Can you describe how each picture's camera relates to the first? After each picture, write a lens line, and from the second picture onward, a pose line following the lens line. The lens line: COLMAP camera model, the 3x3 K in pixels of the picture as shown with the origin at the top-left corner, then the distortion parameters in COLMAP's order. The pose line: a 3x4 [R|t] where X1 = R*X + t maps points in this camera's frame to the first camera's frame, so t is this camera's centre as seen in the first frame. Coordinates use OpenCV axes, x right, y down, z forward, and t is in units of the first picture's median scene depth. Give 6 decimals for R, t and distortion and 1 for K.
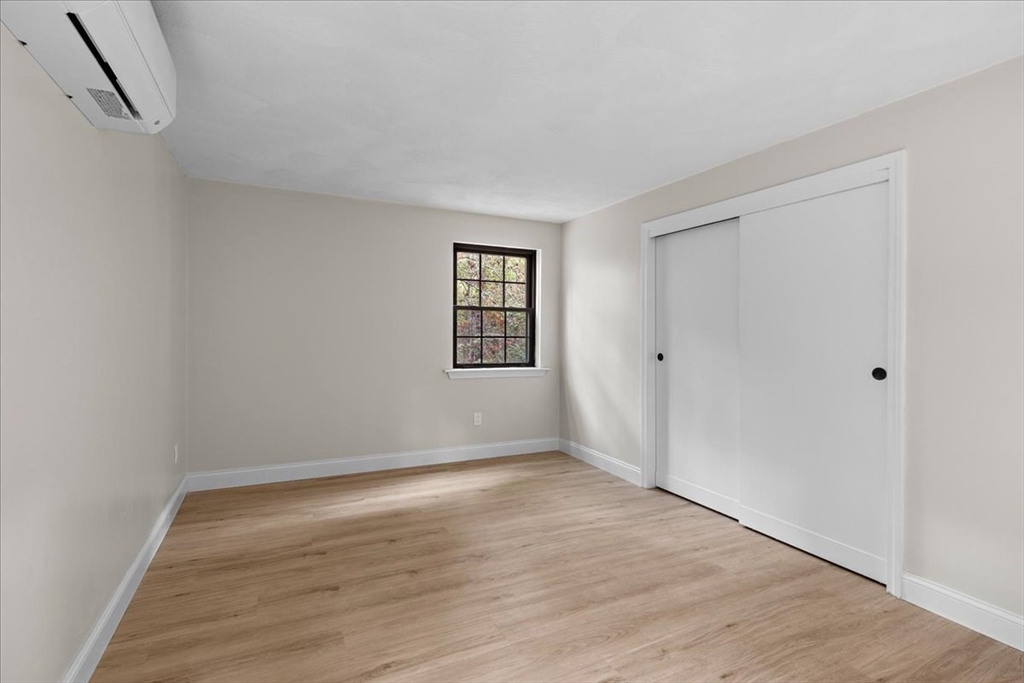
lens RADIAL K [[473.2, 0, 506.1], [0, 473.2, 336.2], [0, 0, 1]] dist [0.000132, -0.000464]
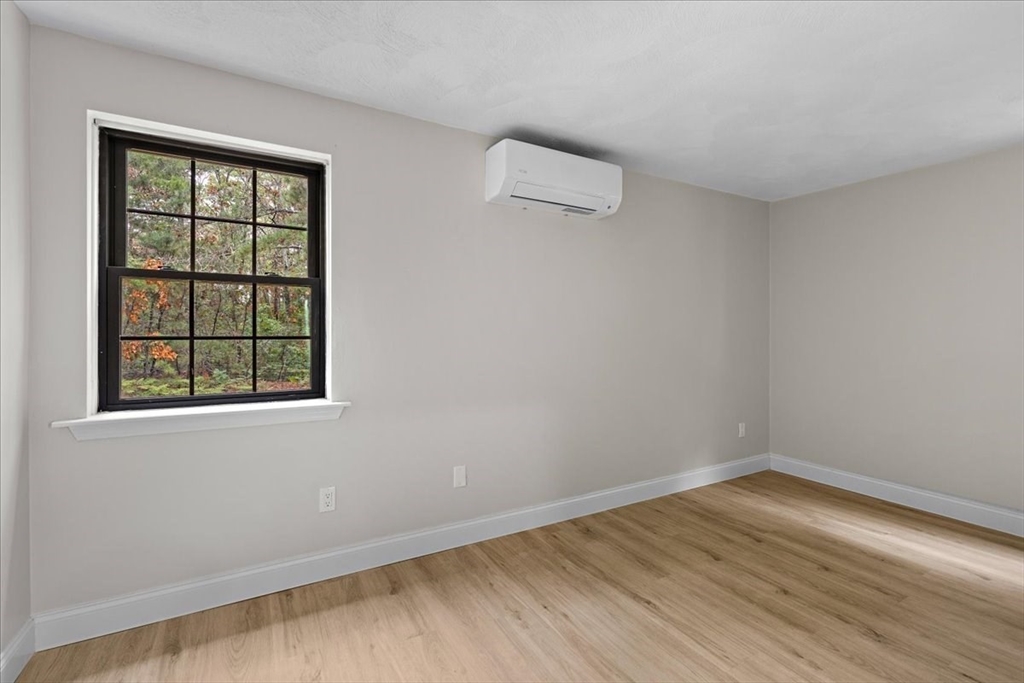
lens RADIAL K [[473.2, 0, 506.1], [0, 473.2, 336.2], [0, 0, 1]] dist [0.000132, -0.000464]
pose [[0.062184, 0.003281, -0.998059, 0.613686], [-0.013690, 0.999903, 0.002435, 0.005981], [0.997971, 0.013512, 0.062223, 0.353848]]
